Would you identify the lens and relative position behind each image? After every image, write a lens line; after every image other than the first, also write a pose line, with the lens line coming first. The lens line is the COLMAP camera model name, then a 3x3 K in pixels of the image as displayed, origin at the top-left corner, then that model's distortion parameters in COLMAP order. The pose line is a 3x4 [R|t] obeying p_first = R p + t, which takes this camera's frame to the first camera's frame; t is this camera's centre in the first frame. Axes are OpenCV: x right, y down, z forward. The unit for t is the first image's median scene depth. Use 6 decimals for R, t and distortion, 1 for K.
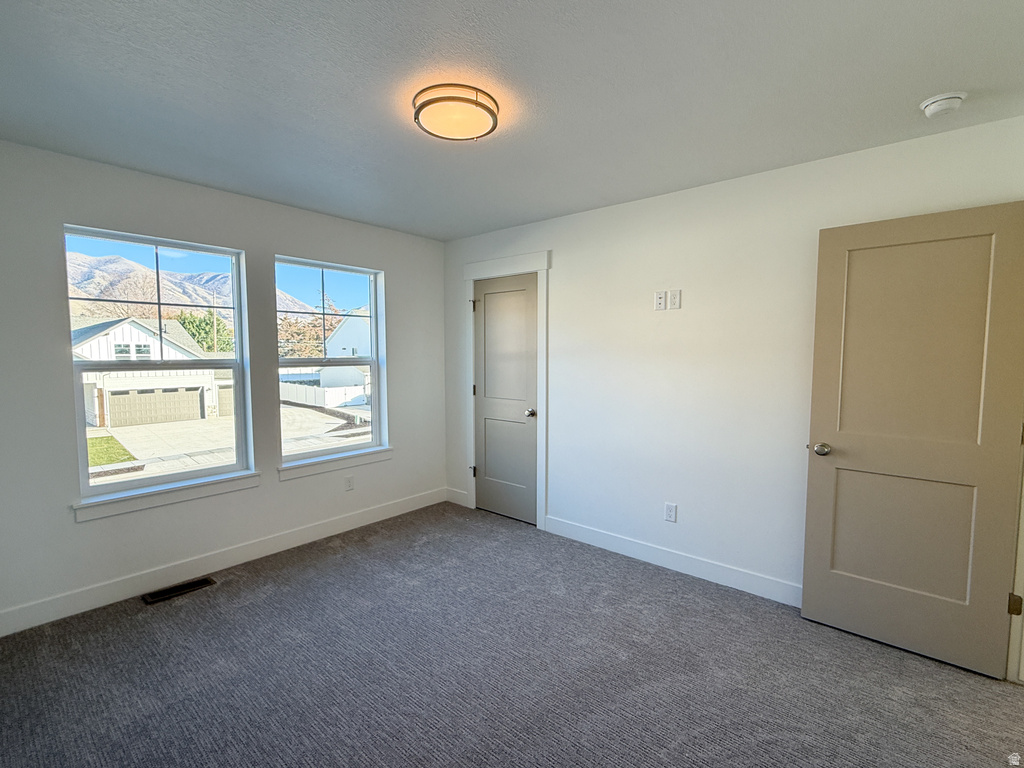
lens RADIAL K [[473.9, 0, 507.6], [0, 473.9, 382.2], [0, 0, 1]] dist [-0.003937, 0.000440]
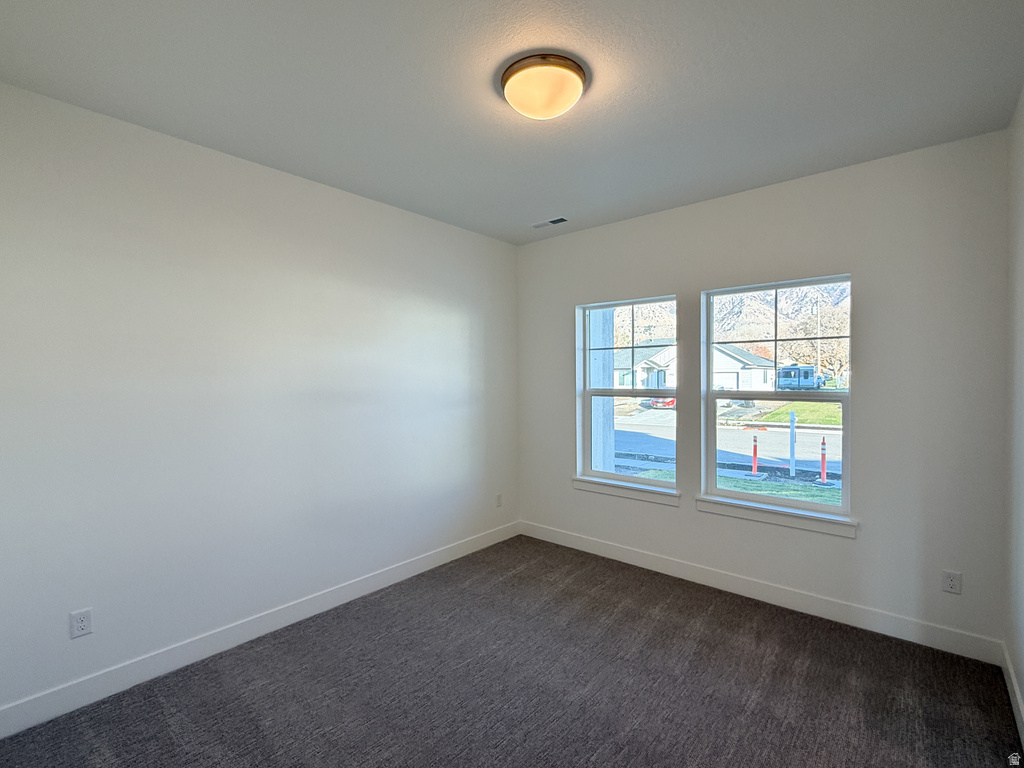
lens RADIAL K [[473.9, 0, 509.7], [0, 473.9, 384.7], [0, 0, 1]] dist [-0.003937, 0.000440]
pose [[-0.030396, 0.002980, -0.999533, 0.472302], [-0.068978, 0.997605, 0.005072, -0.031879], [0.997155, 0.069100, -0.030118, 0.524706]]
